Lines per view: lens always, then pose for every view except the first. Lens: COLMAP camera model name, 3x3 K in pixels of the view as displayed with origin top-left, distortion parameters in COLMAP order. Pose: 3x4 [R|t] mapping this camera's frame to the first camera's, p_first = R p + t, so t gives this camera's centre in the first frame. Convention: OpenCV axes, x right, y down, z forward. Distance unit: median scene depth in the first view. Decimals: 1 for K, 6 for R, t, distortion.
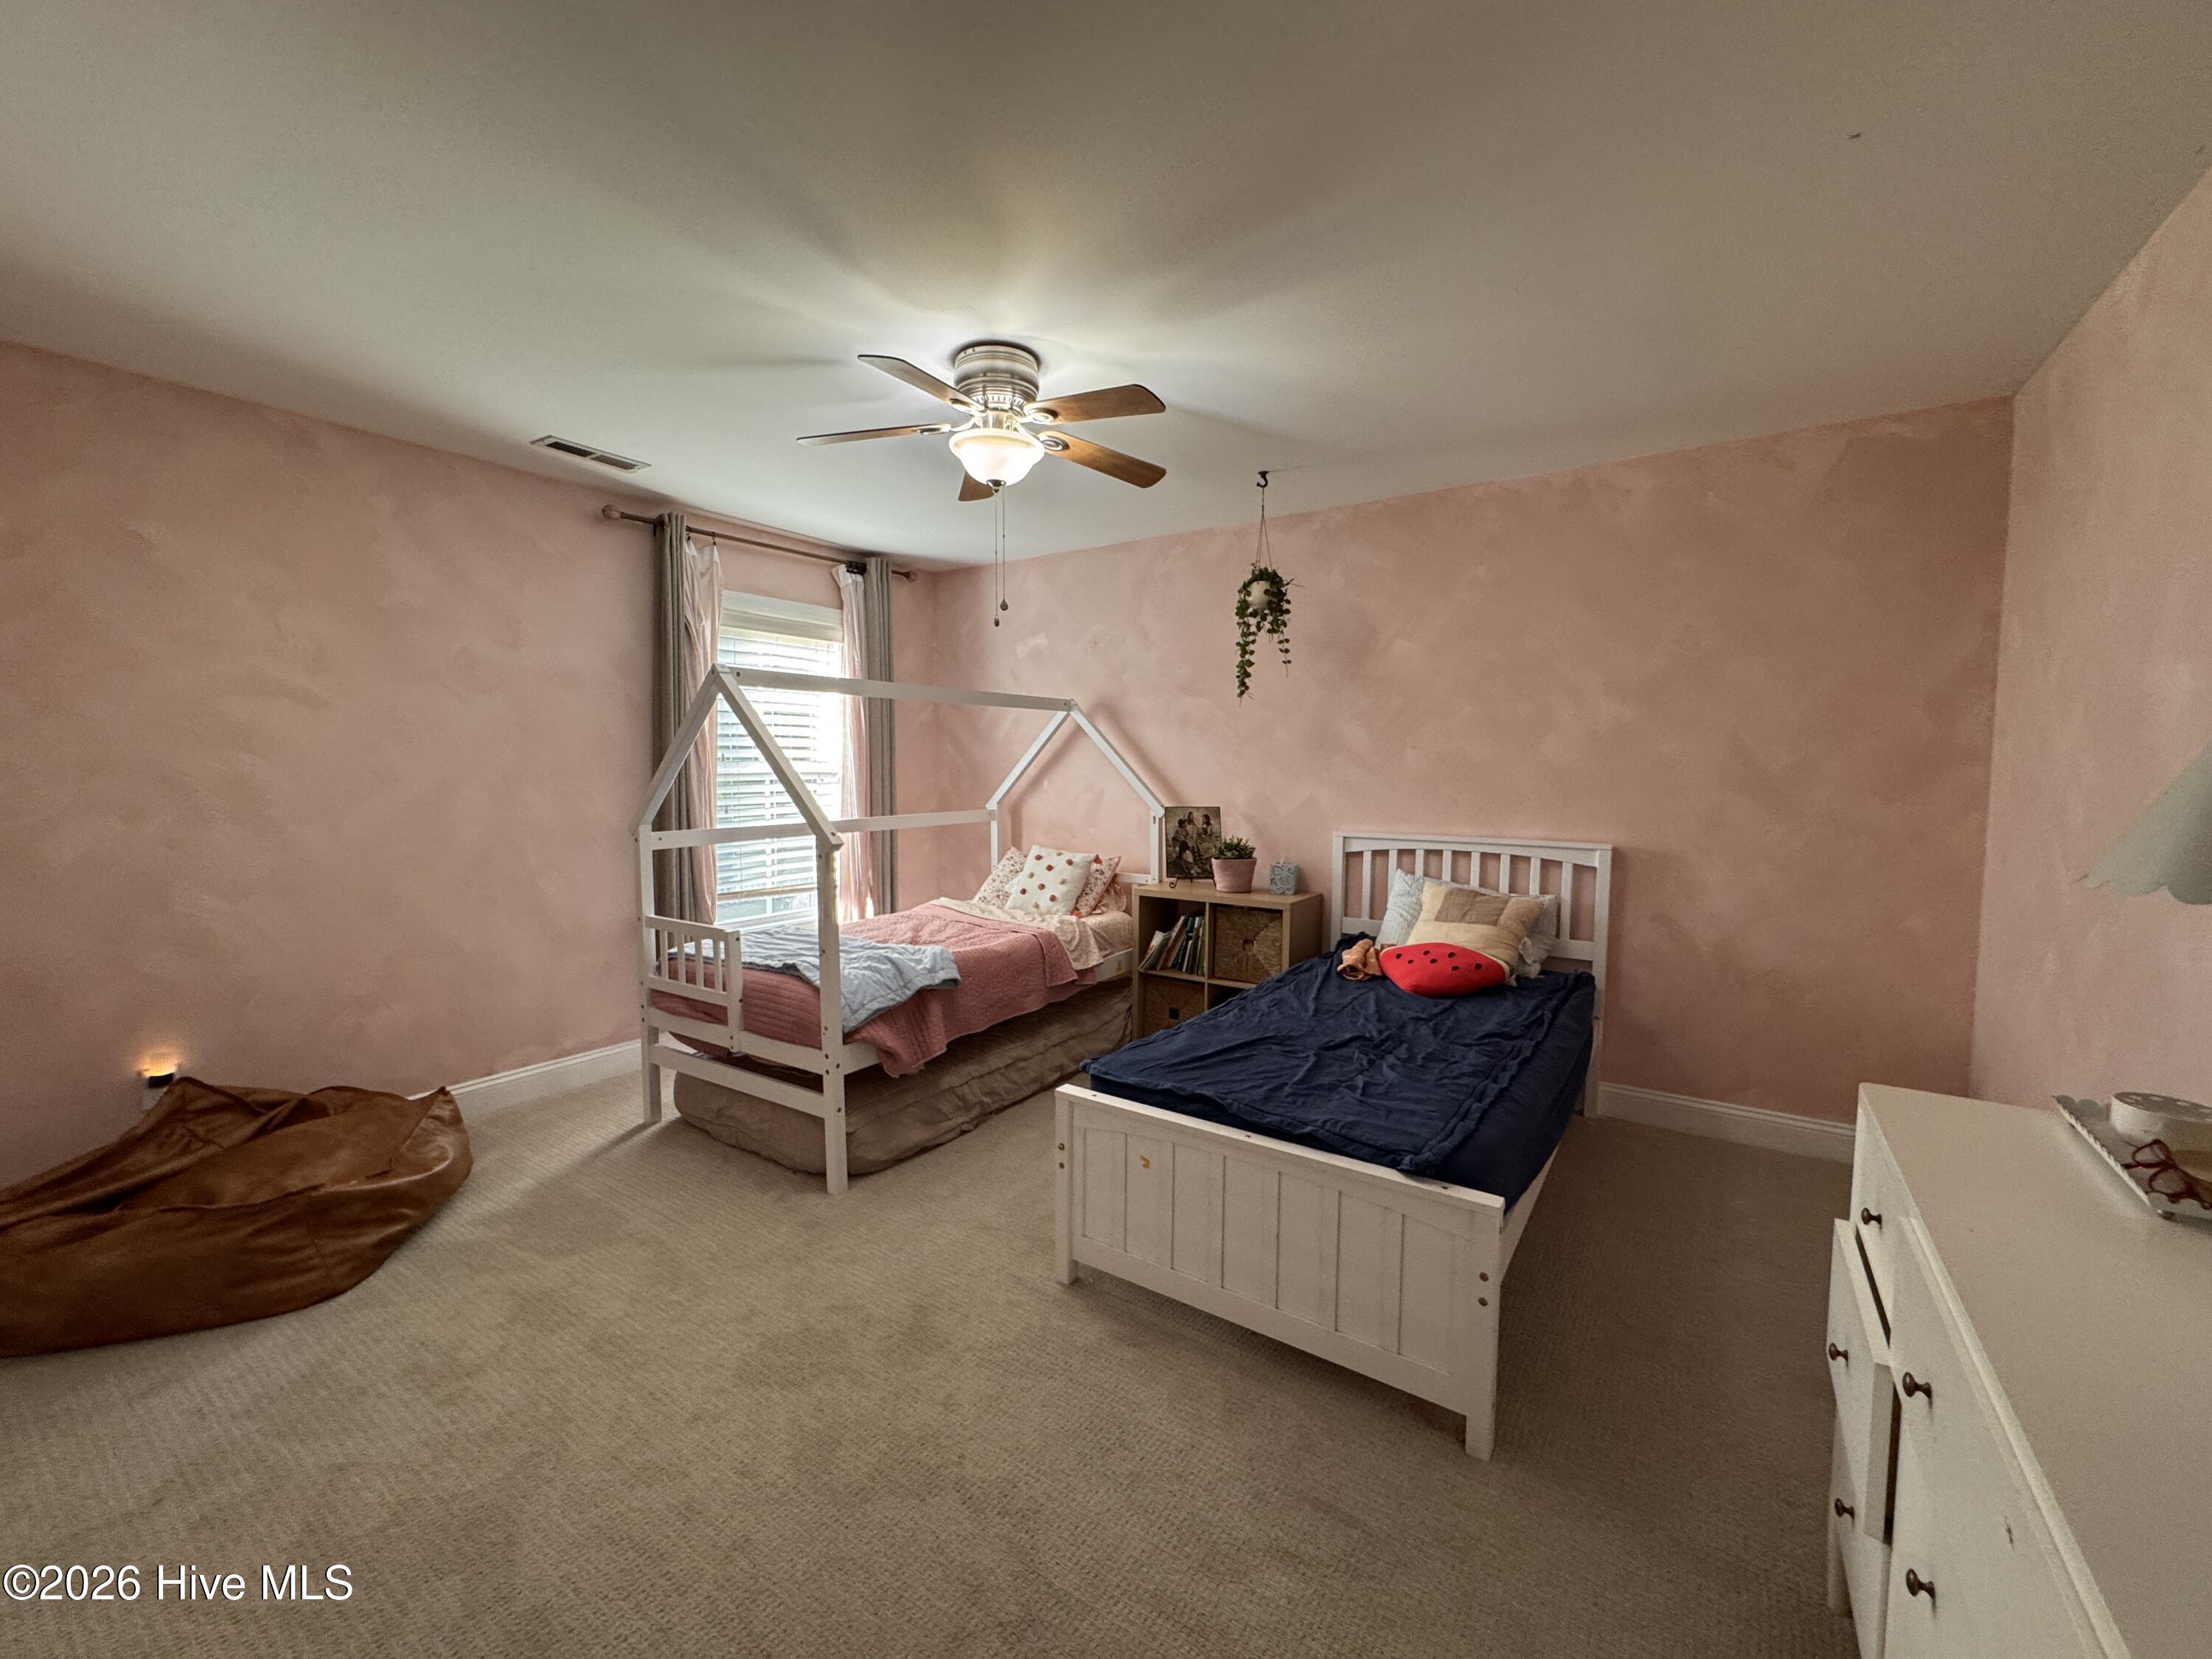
lens RADIAL K [[879.2, 0, 1106.5], [0, 879.2, 831.2], [0, 0, 1]] dist [0.000002, -0.000192]
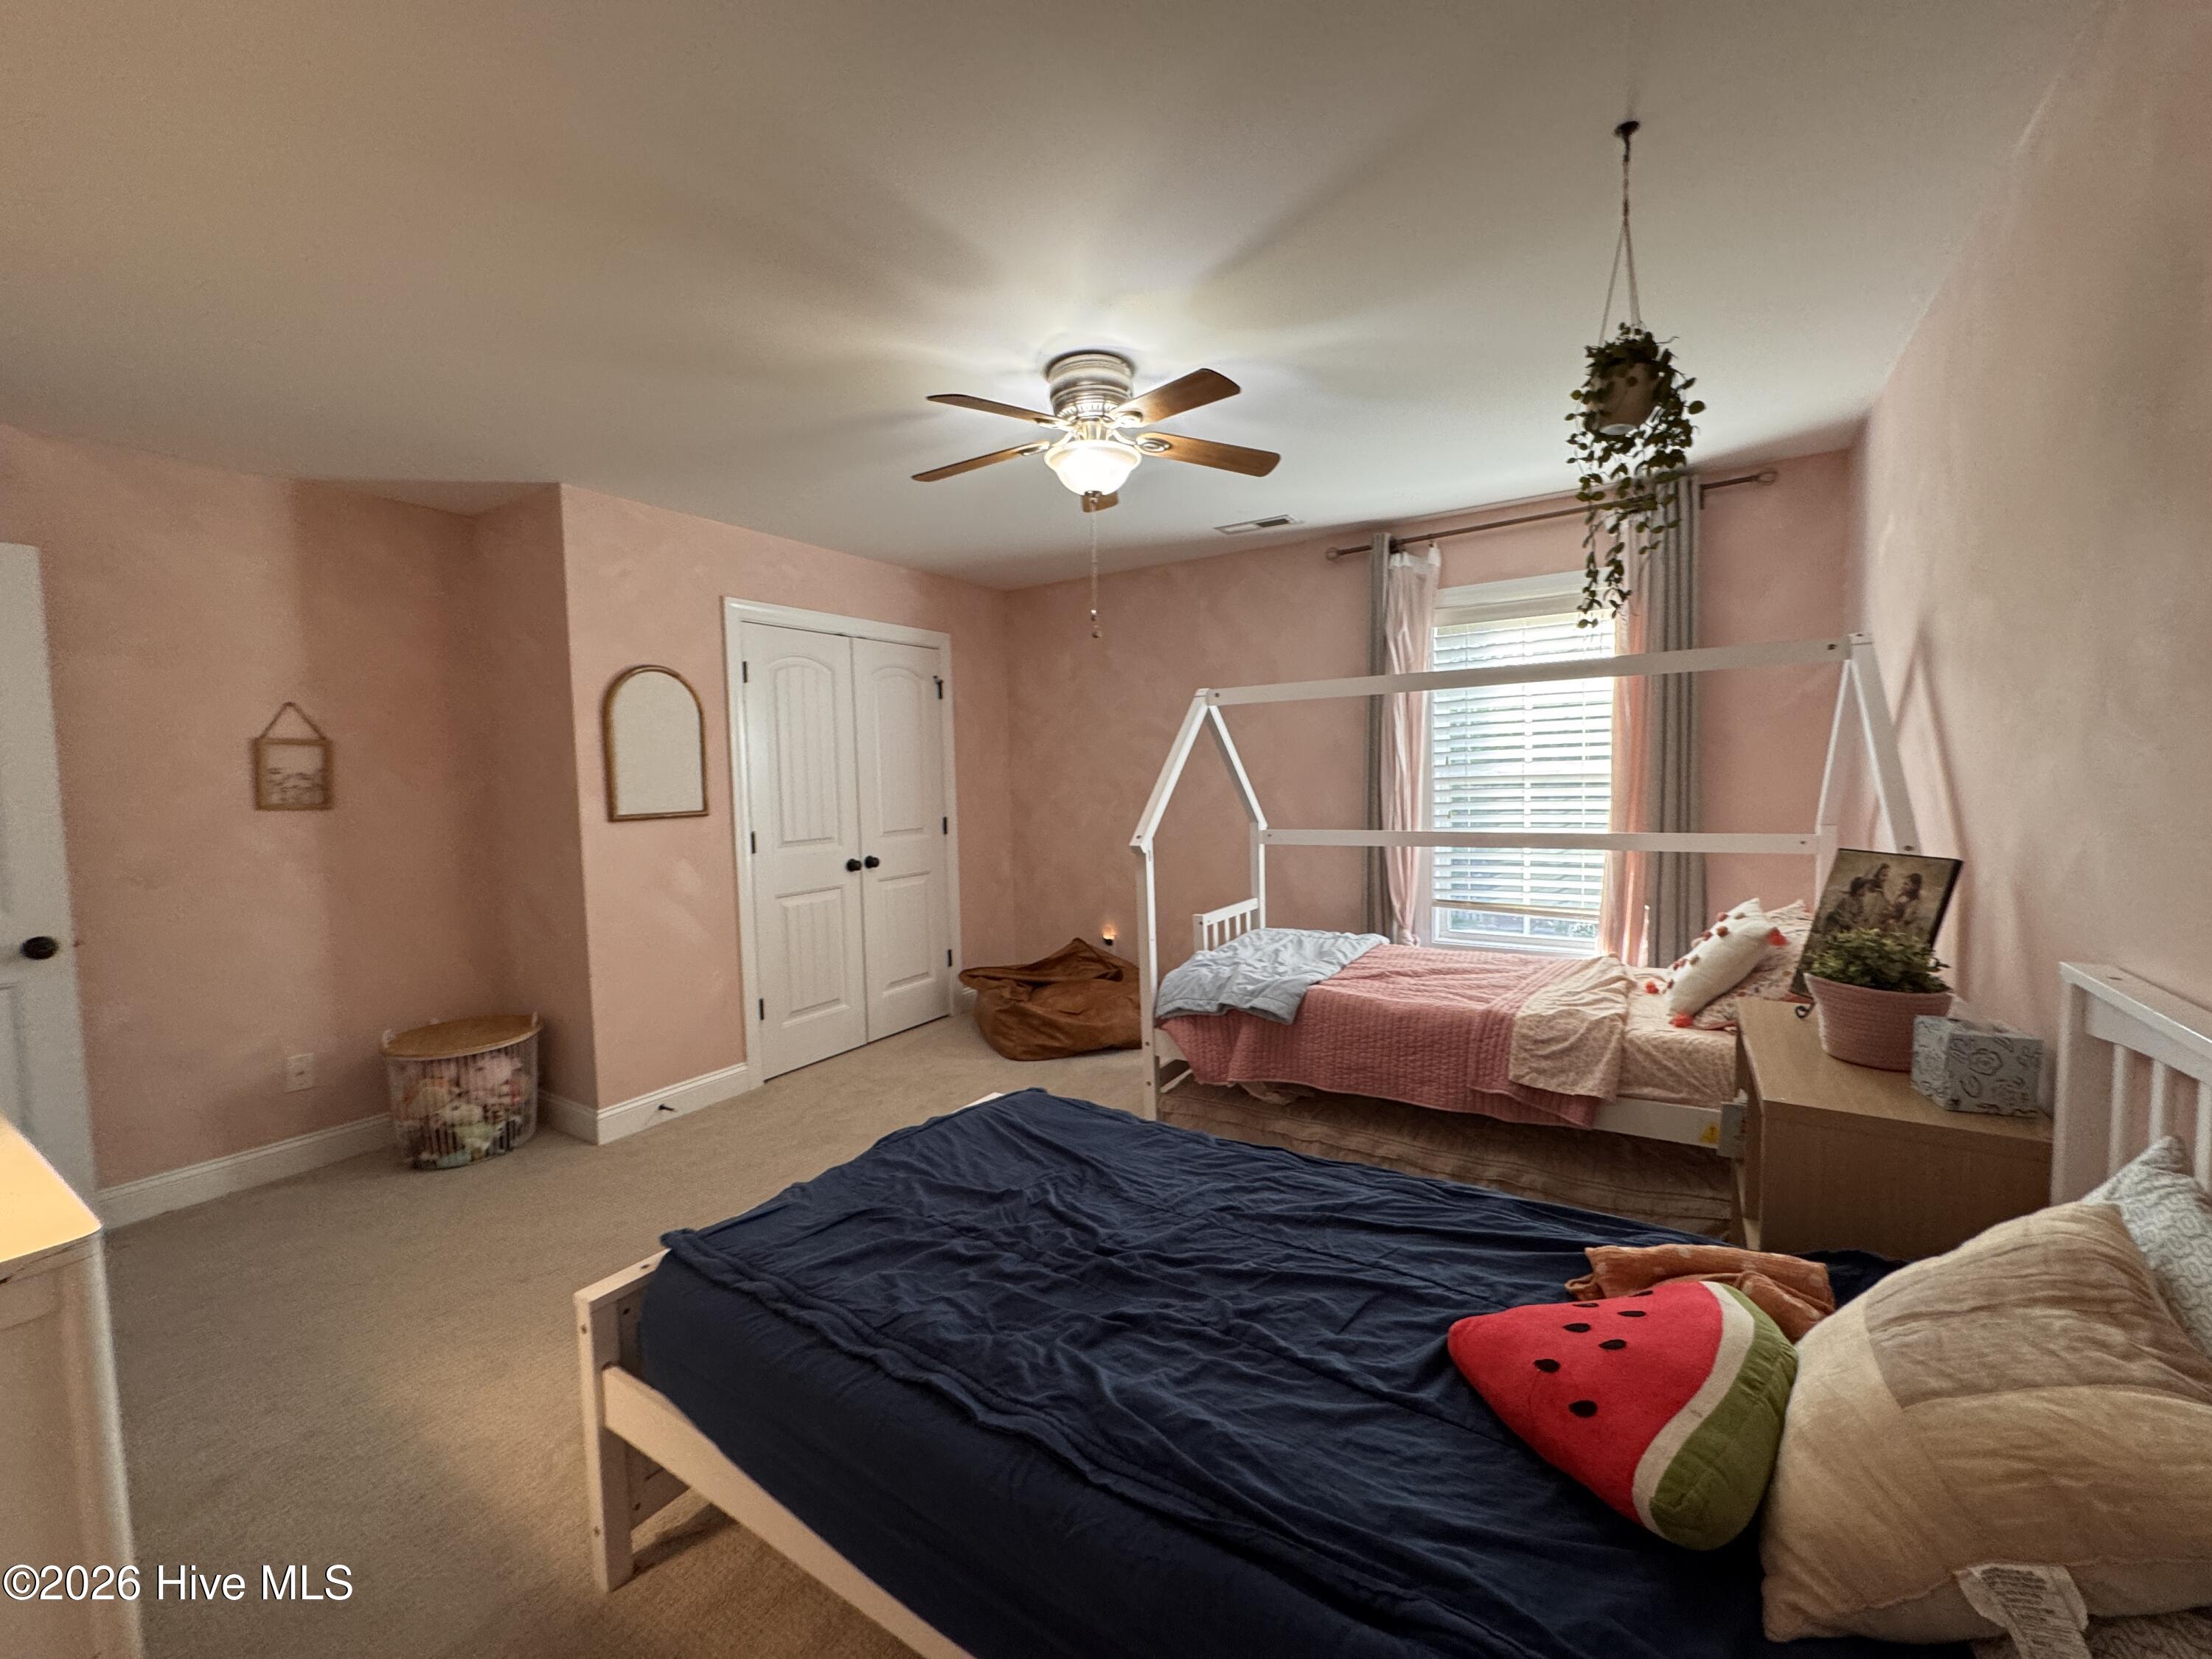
lens RADIAL K [[879.2, 0, 1104.3], [0, 879.2, 822.9], [0, 0, 1]] dist [0.000002, -0.000192]
pose [[0.029546, 0.052101, -0.998205, 0.657994], [-0.051649, 0.997386, 0.050530, -0.055637], [0.998228, 0.050063, 0.032160, 0.739305]]
